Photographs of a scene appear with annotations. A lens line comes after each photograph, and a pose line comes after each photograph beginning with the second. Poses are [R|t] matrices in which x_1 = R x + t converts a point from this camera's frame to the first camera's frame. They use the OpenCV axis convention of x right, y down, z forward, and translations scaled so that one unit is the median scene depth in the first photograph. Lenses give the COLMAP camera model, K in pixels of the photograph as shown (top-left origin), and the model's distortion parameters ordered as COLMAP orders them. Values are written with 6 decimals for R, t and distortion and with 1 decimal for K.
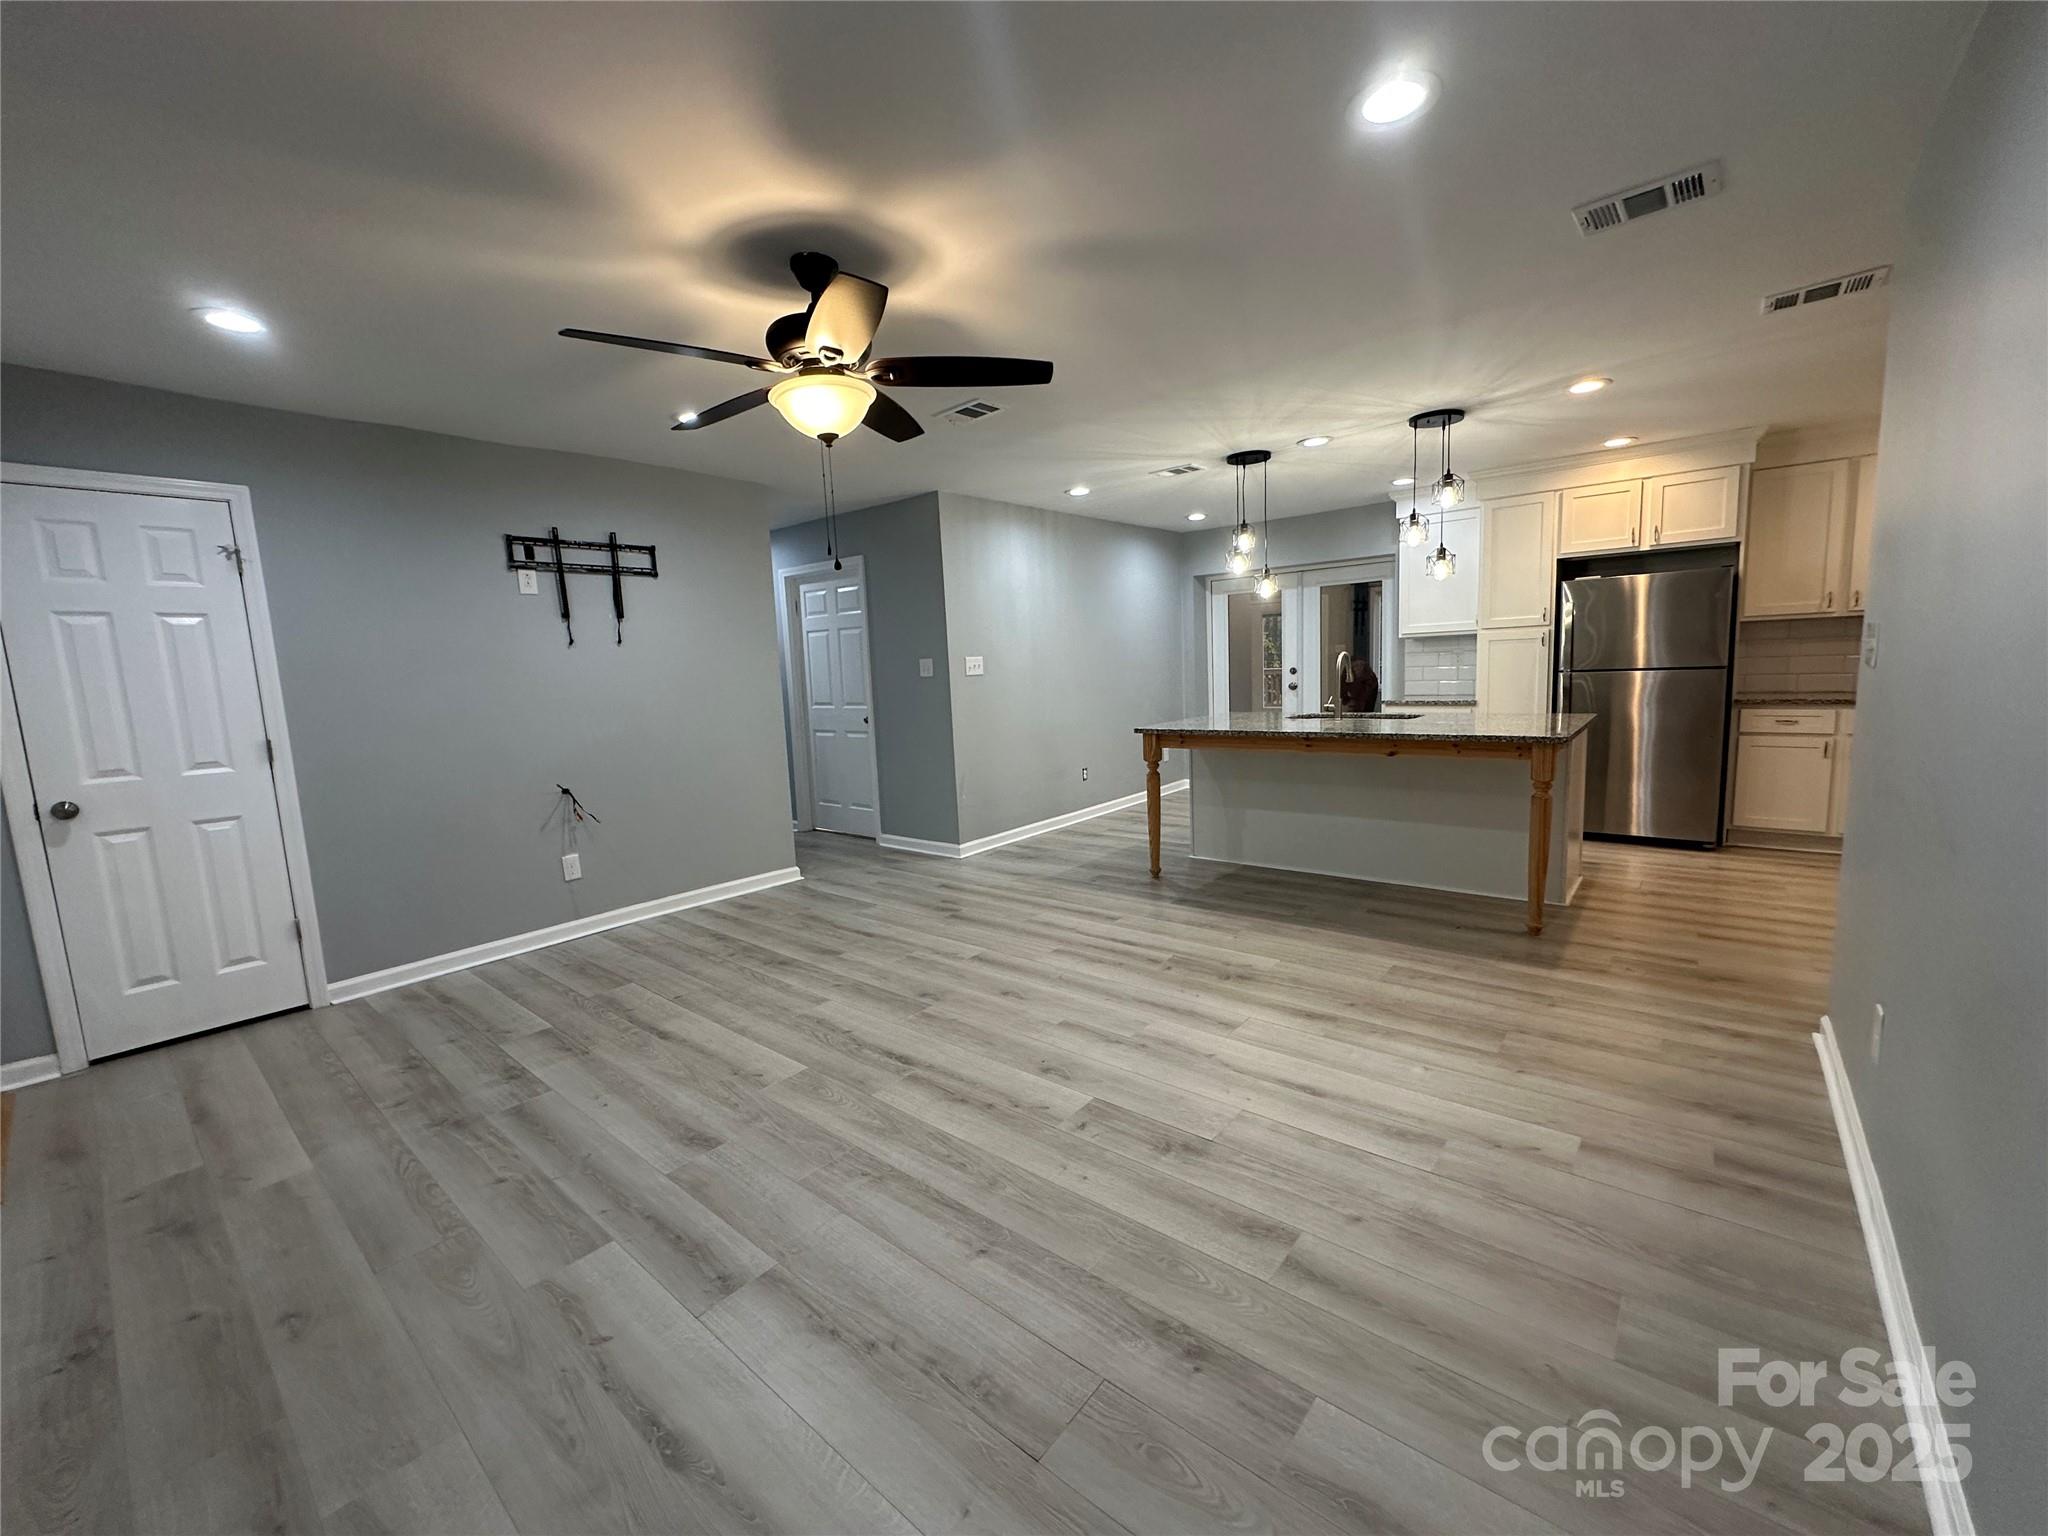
lens RADIAL K [[814.7, 0, 1029.2], [0, 814.7, 768.8], [0, 0, 1]] dist [-0.003435, 0.000545]
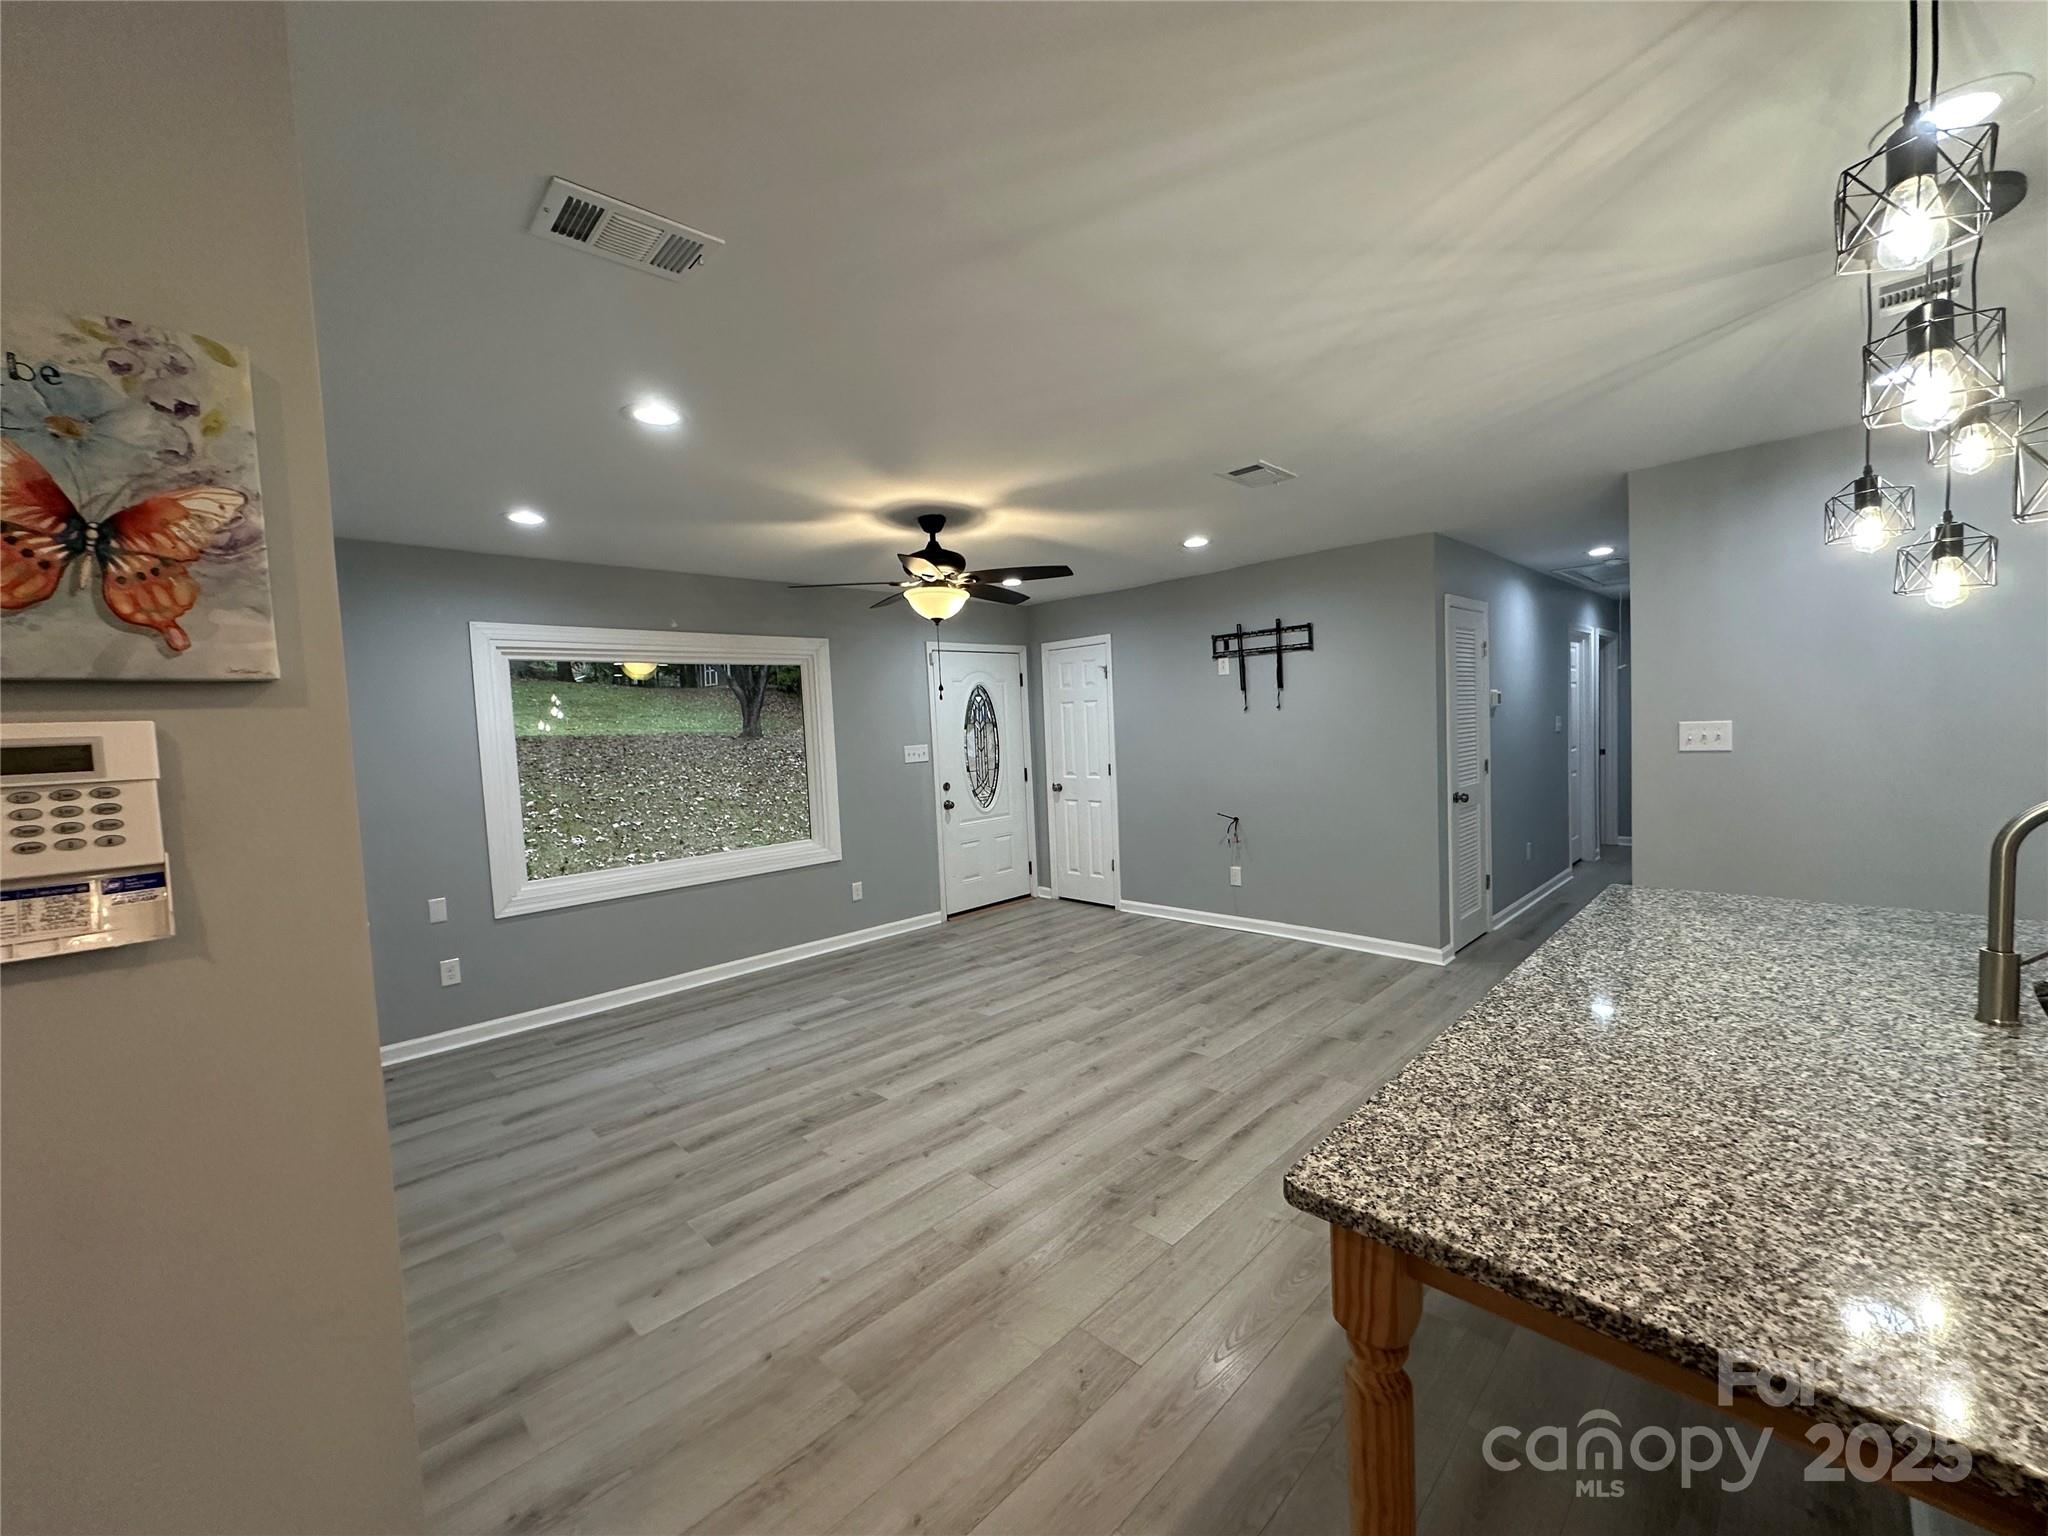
lens RADIAL K [[814.7, 0, 1029.3], [0, 814.7, 767.6], [0, 0, 1]] dist [-0.003435, 0.000545]
pose [[-0.086911, 0.101320, -0.991050, 0.861550], [-0.082564, 0.990660, 0.108521, -0.191772], [0.992789, 0.091257, -0.077734, 0.837020]]
